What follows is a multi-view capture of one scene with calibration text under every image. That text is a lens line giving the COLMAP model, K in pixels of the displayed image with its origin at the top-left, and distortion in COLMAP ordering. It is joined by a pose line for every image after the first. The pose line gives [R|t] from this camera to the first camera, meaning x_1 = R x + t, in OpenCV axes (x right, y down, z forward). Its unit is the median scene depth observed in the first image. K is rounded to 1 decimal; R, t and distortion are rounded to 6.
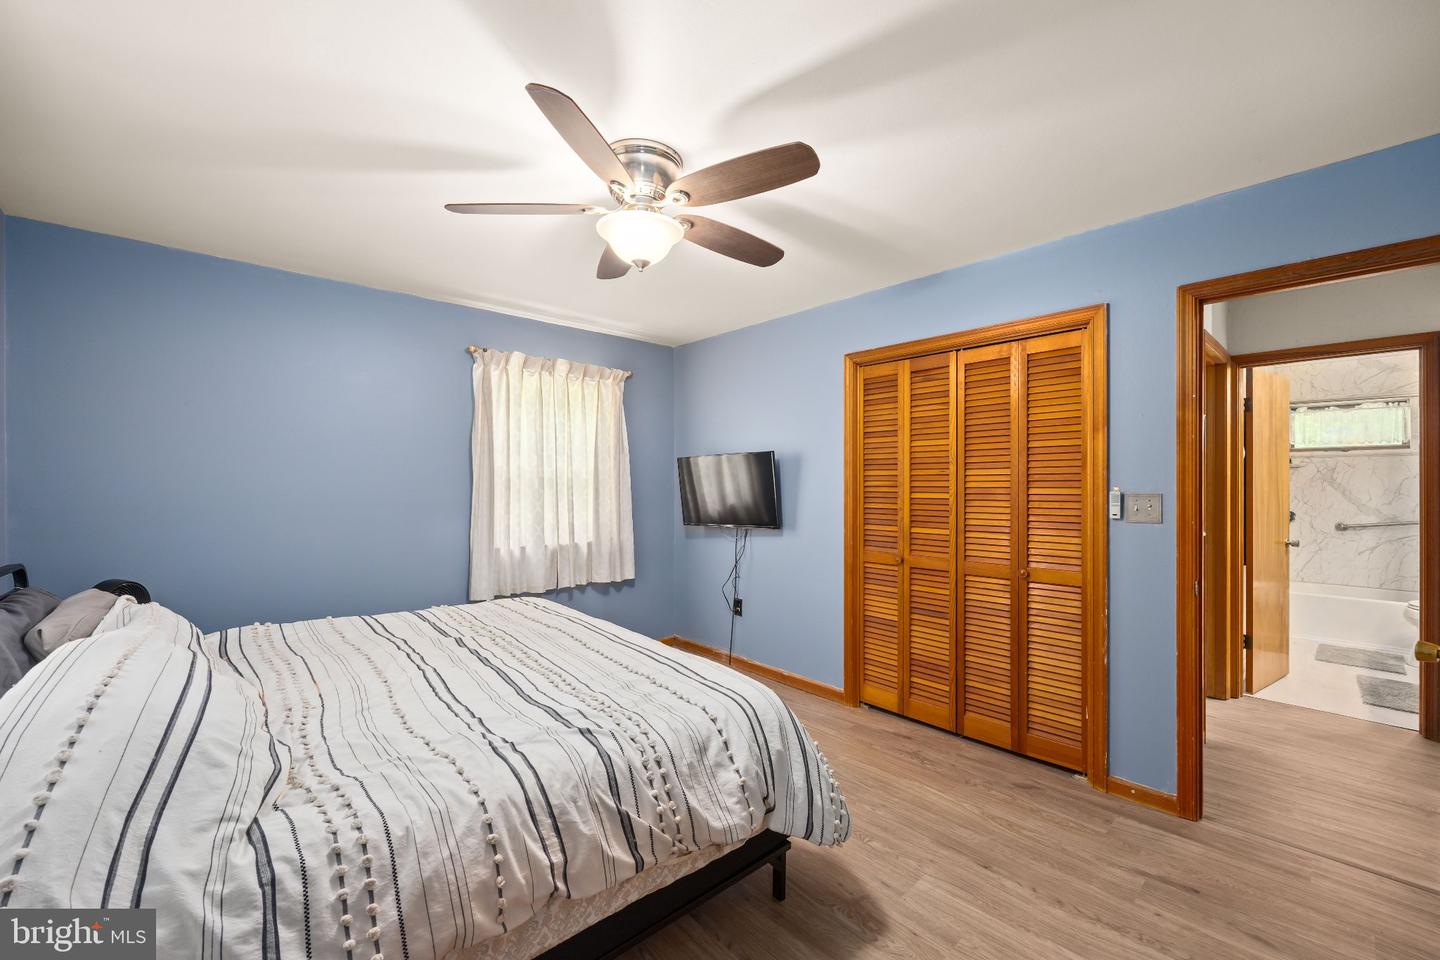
lens RADIAL K [[581.3, 0, 725.4], [0, 581.3, 483.3], [0, 0, 1]] dist [-0.001146, -0.000287]
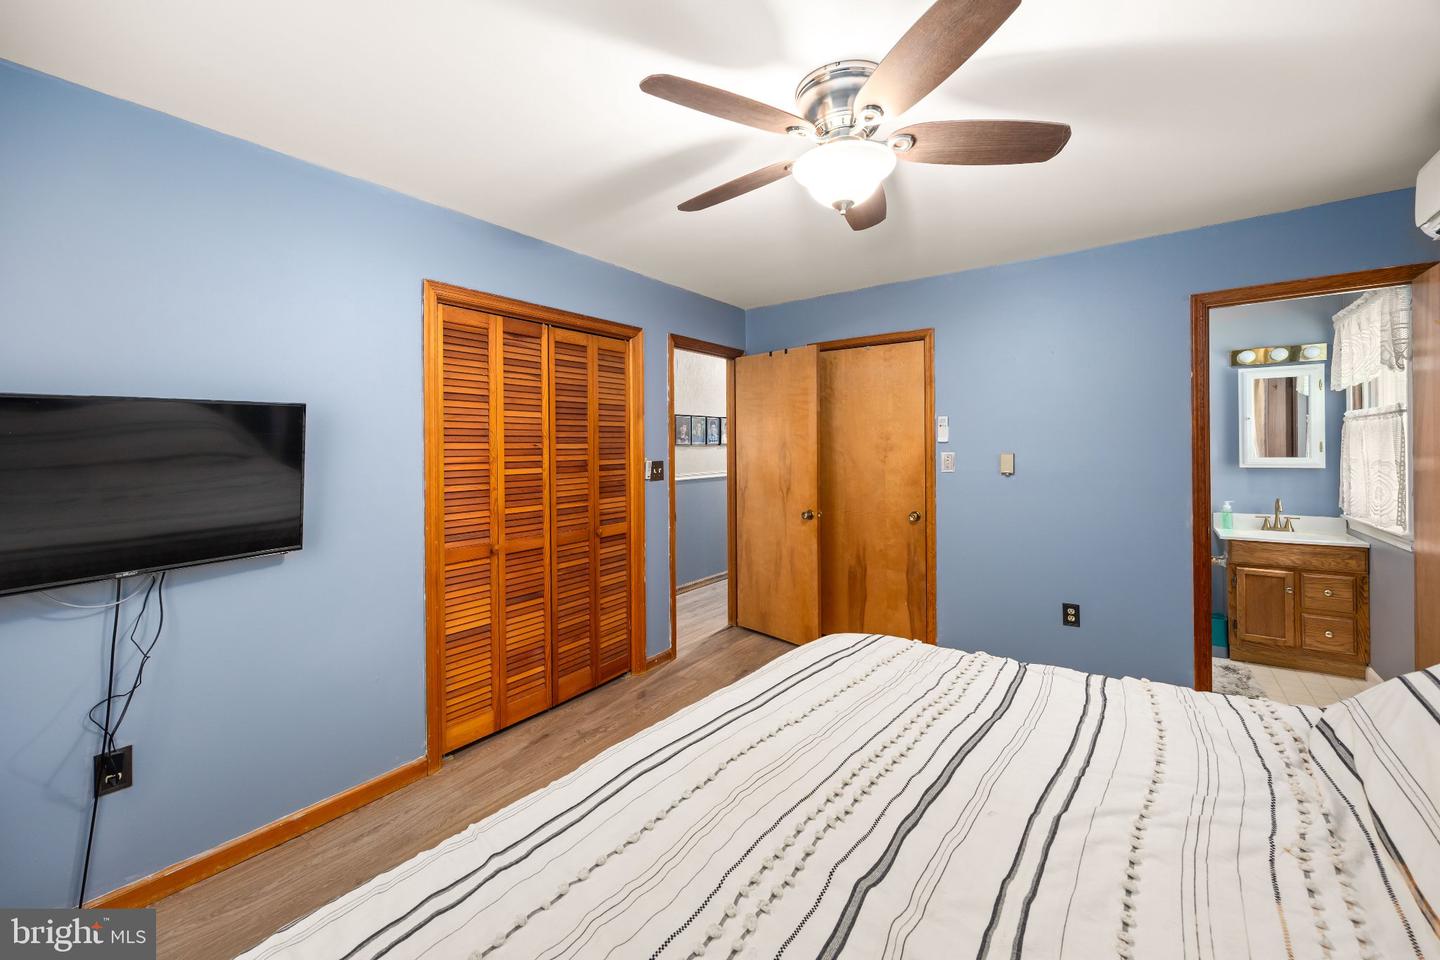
lens RADIAL K [[572.1, 0, 719.1], [0, 572.1, 447.1], [0, 0, 1]] dist [-0.000828, -0.000123]
pose [[-0.193470, 0.005425, 0.981091, -0.591731], [0.014825, 0.999887, -0.002605, -0.010237], [-0.980994, 0.014041, -0.193529, 0.852054]]
